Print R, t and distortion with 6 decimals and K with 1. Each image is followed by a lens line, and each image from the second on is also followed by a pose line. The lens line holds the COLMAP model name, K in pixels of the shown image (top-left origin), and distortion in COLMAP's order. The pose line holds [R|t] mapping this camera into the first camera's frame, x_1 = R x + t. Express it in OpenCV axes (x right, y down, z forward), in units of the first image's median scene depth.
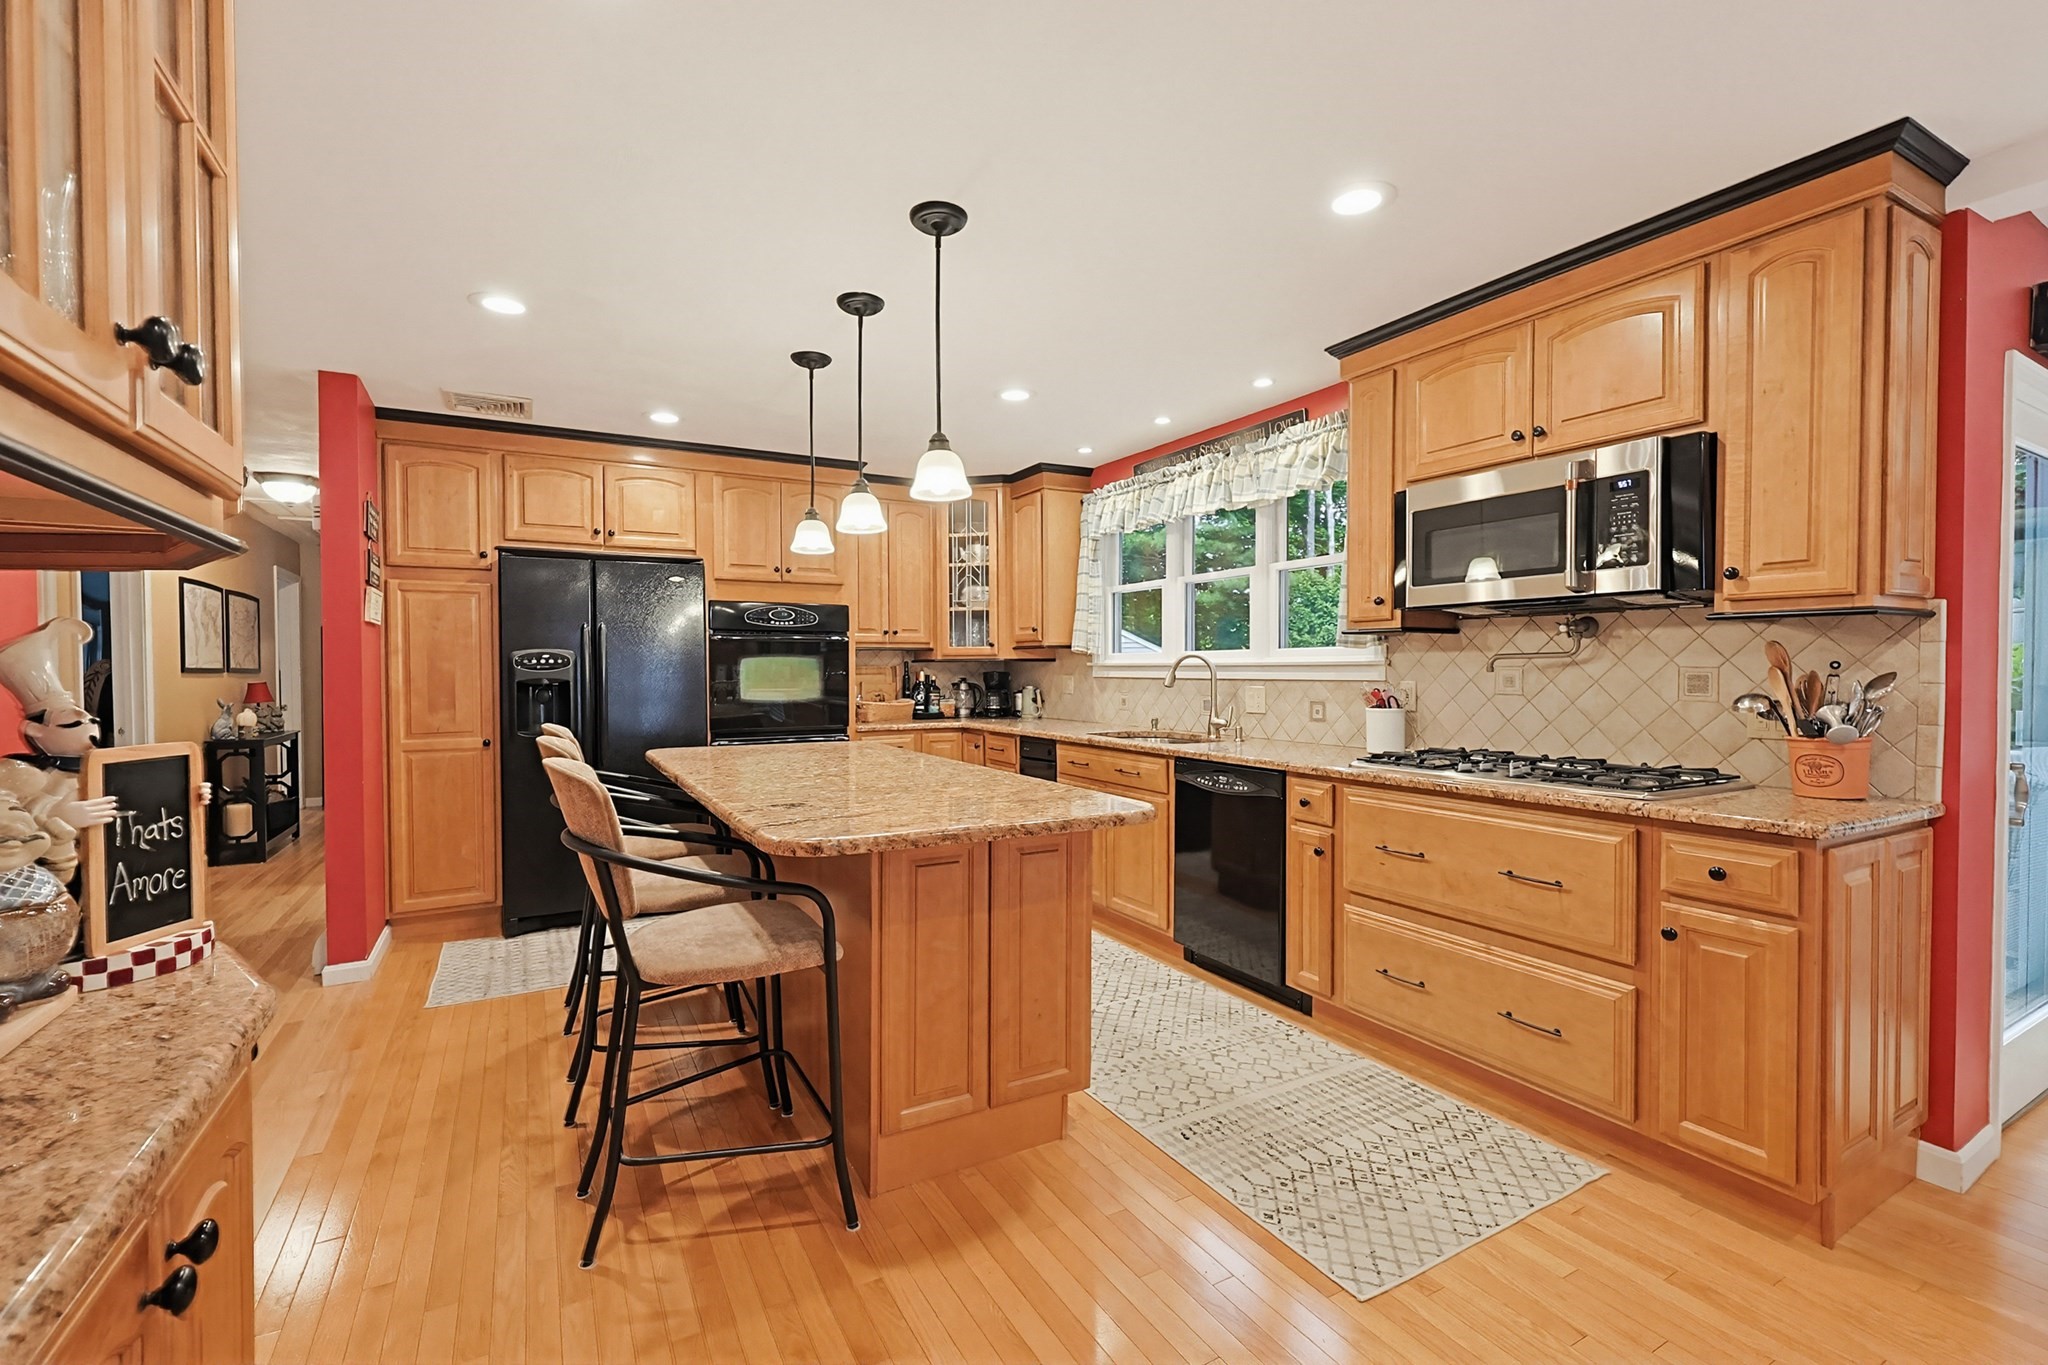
lens RADIAL K [[873.0, 0, 1017.6], [0, 873.0, 676.4], [0, 0, 1]] dist [-0.000715, -0.000158]
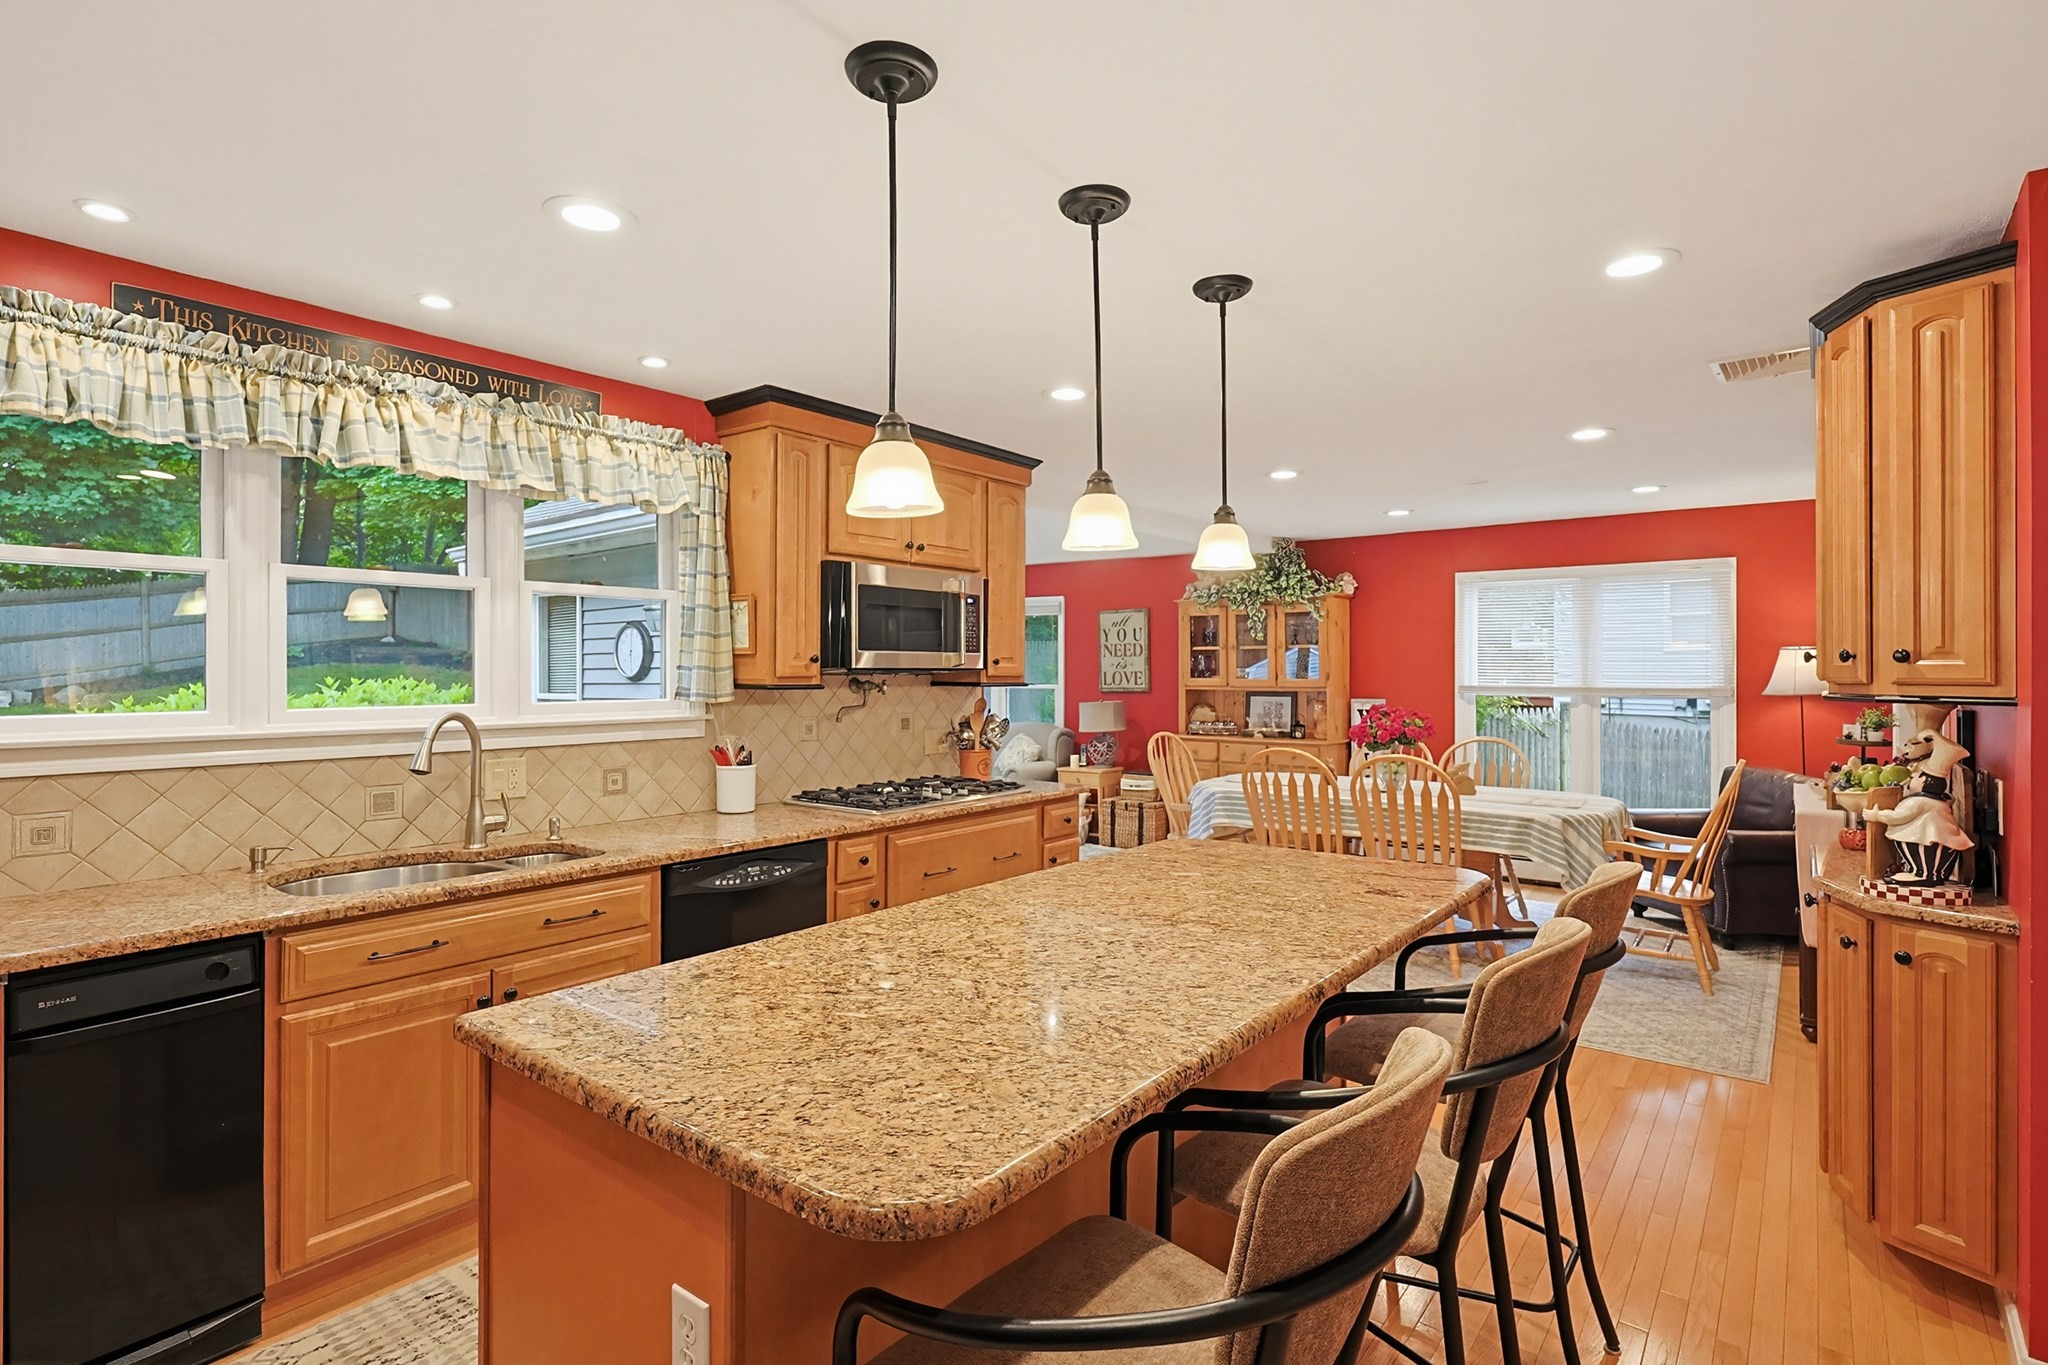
lens RADIAL K [[983.4, 0, 1016.4], [0, 983.4, 669.8], [0, 0, 1]] dist [0.001981, 0.000355]
pose [[-0.370978, 0.006550, 0.928618, -0.671337], [0.011733, 0.999928, -0.002365, -0.059825], [-0.928567, 0.010018, -0.371029, 1.065879]]
